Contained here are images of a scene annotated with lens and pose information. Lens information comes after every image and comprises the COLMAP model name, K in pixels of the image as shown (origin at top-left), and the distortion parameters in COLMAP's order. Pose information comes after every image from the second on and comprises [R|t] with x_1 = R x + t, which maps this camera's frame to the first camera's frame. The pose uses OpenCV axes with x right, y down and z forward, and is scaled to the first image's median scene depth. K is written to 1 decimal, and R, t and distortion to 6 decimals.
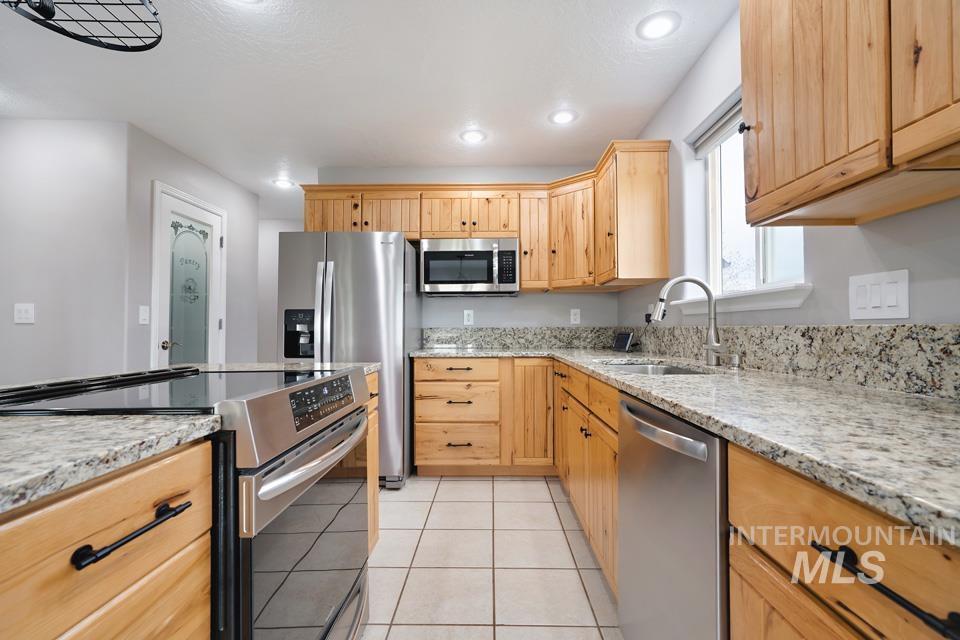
lens RADIAL K [[432.1, 0, 478.8], [0, 432.1, 316.9], [0, 0, 1]] dist [-0.009686, 0.005922]
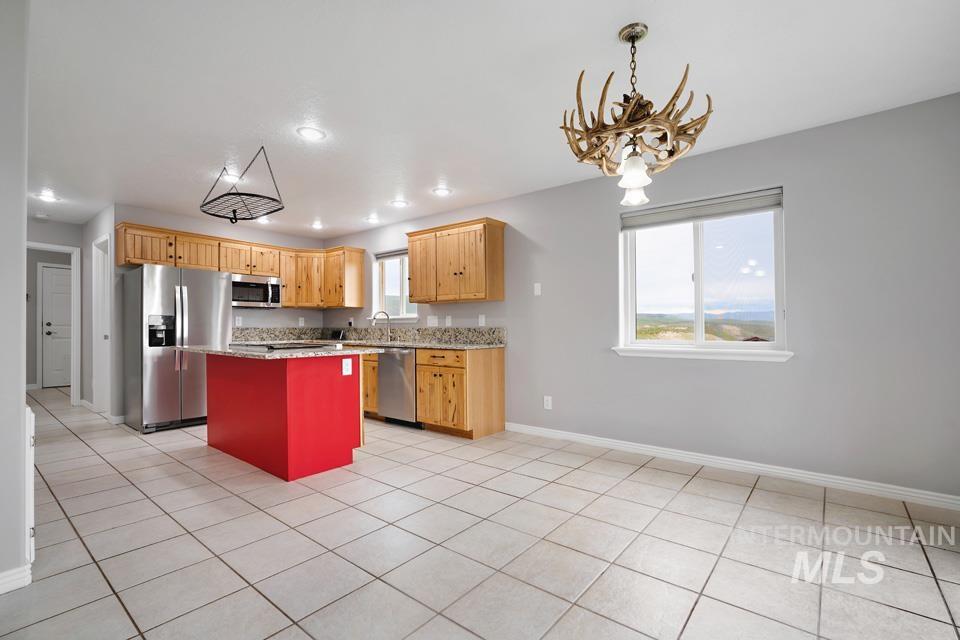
lens RADIAL K [[432.1, 0, 486.0], [0, 432.1, 320.2], [0, 0, 1]] dist [-0.009686, 0.005922]
pose [[0.602851, 0.020935, 0.797579, -0.825358], [-0.024812, 0.999664, -0.007485, -0.014618], [-0.797468, -0.015277, 0.603168, -0.766223]]
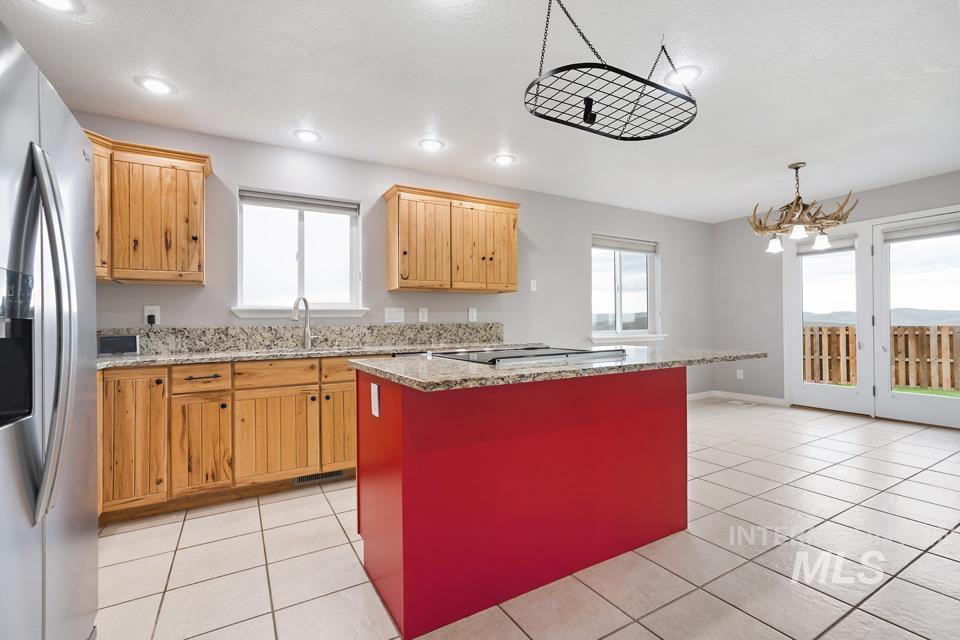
lens RADIAL K [[432.1, 0, 482.4], [0, 432.1, 320.7], [0, 0, 1]] dist [-0.009686, 0.005922]
pose [[-0.525816, 0.022356, 0.850305, -0.761965], [-0.003182, 0.999596, -0.028249, 0.027975], [-0.850592, -0.017559, -0.525532, 0.761513]]
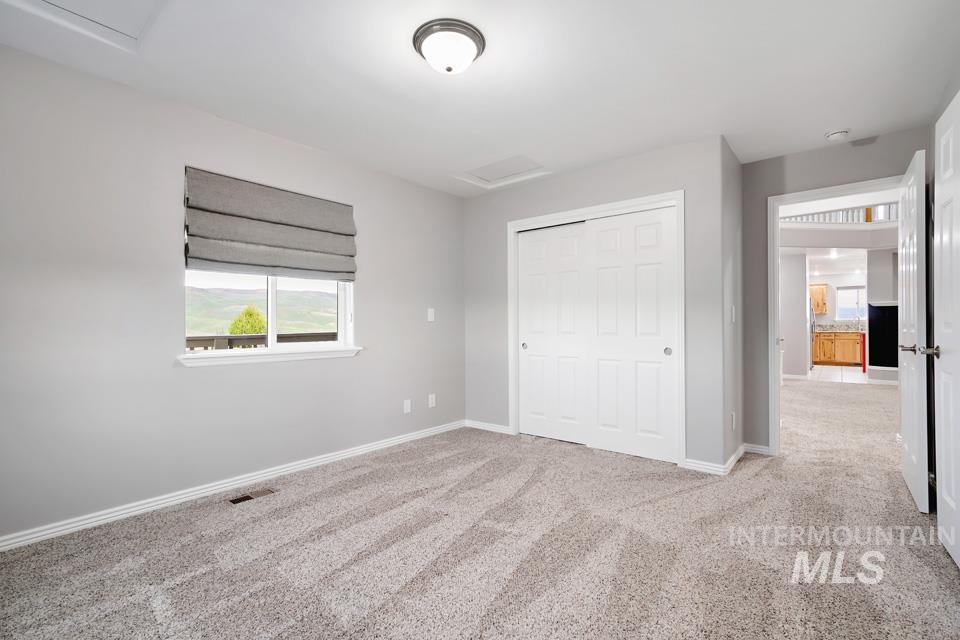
lens RADIAL K [[432.1, 0, 478.7], [0, 432.1, 322.5], [0, 0, 1]] dist [-0.009686, 0.005922]
pose [[0.617683, 0.011485, 0.786343, -4.296558], [-0.018287, 0.999833, -0.000238, 0.053736], [-0.786214, -0.014232, 0.617790, 0.846691]]
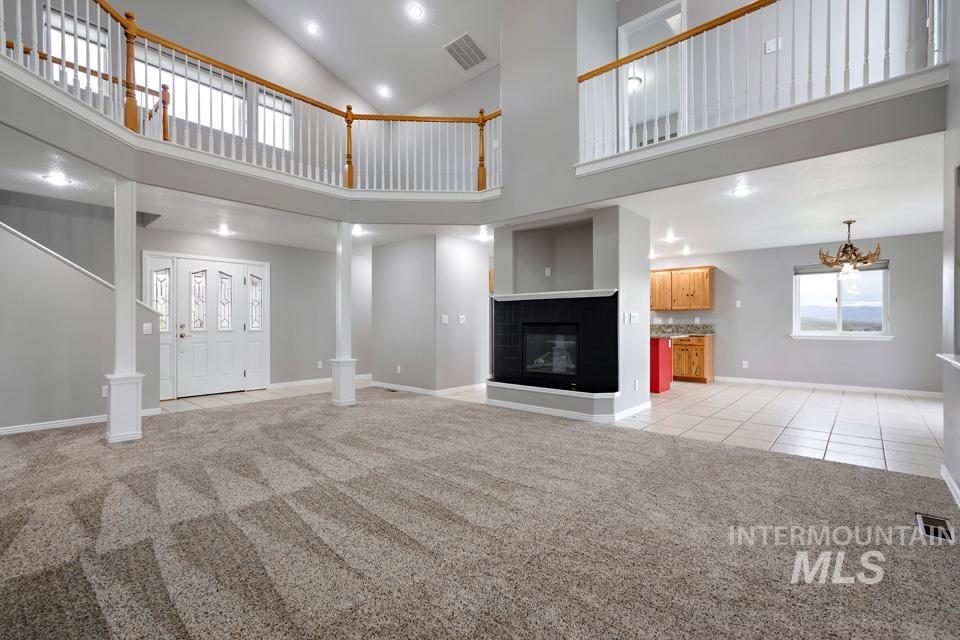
lens RADIAL K [[432.1, 0, 479.5], [0, 432.1, 321.5], [0, 0, 1]] dist [-0.009686, 0.005922]
pose [[0.643411, 0.013351, 0.765405, -2.502355], [-0.025306, 0.999672, 0.003835, 0.004364], [-0.765103, -0.021836, 0.643538, -0.546282]]
